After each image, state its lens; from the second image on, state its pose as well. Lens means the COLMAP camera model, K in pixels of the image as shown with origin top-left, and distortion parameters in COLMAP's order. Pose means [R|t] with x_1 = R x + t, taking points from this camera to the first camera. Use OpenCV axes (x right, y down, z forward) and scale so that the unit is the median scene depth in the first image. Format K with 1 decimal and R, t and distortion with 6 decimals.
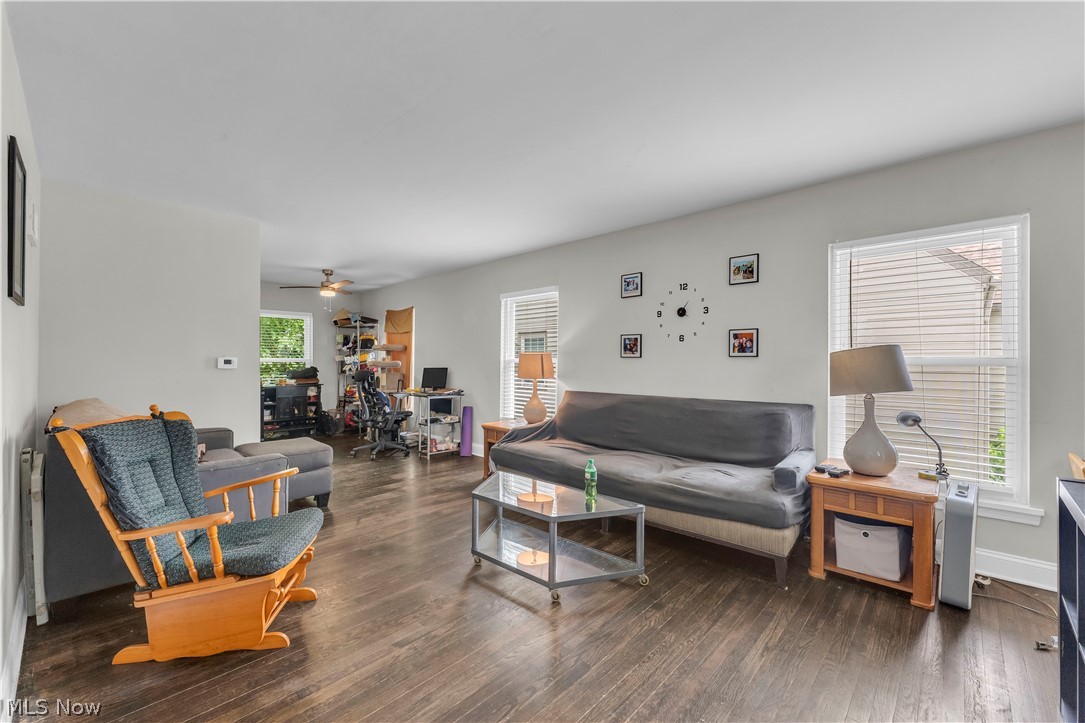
lens RADIAL K [[449.7, 0, 548.0], [0, 449.7, 359.4], [0, 0, 1]] dist [-0.000678, -0.001533]
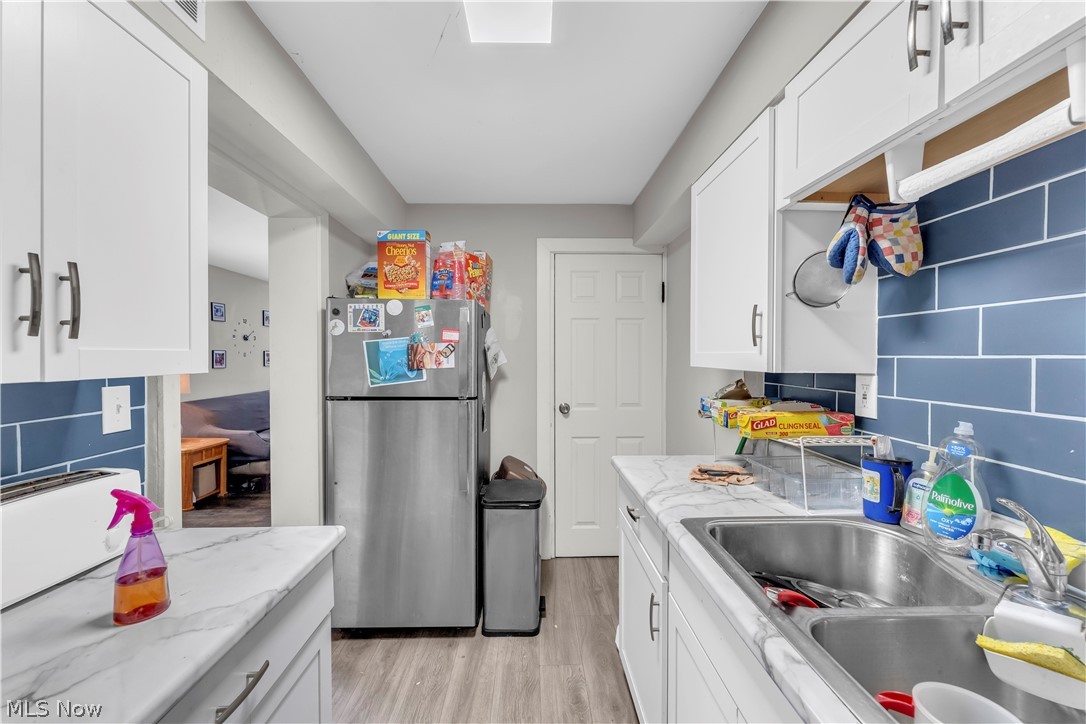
lens RADIAL K [[450.1, 0, 543.2], [0, 450.1, 361.9], [0, 0, 1]] dist [-0.000678, -0.001533]
pose [[-0.704858, -0.012054, 0.709246, -0.835612], [-0.006552, 0.999924, 0.010482, -0.025595], [-0.709318, 0.002741, -0.704883, 0.756807]]
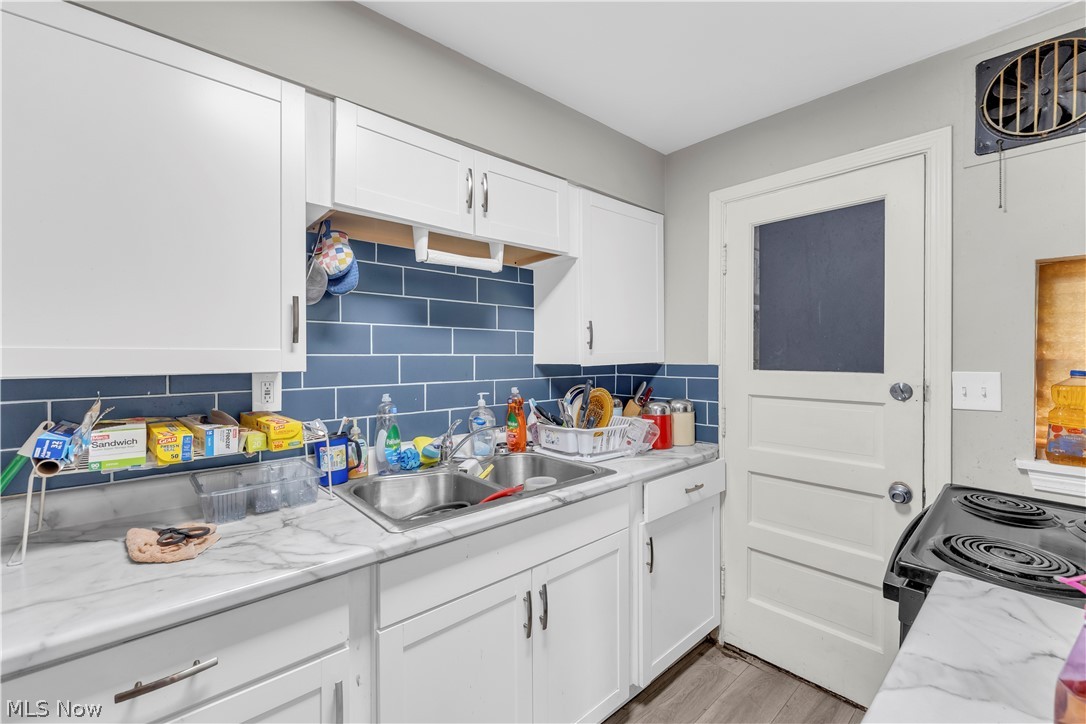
lens RADIAL K [[450.1, 0, 535.4], [0, 450.1, 354.3], [0, 0, 1]] dist [-0.000678, -0.001533]
pose [[-0.108069, 0.003073, -0.994139, -0.595136], [0.005183, 0.999983, 0.002528, -0.027177], [0.994130, -0.004879, -0.108083, 0.664077]]
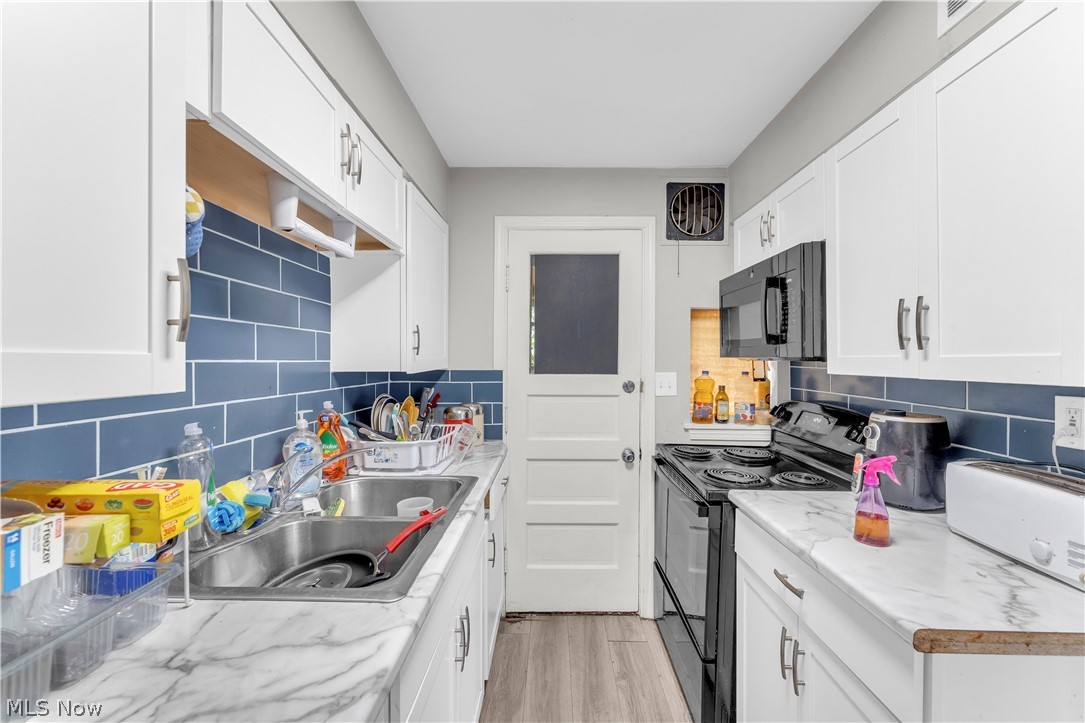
lens RADIAL K [[449.7, 0, 538.9], [0, 449.7, 358.7], [0, 0, 1]] dist [-0.000678, -0.001533]
pose [[0.657862, 0.004387, -0.753126, -0.634229], [-0.003345, 0.999990, 0.002903, -0.028469], [0.753131, 0.000610, 0.657870, 0.544585]]
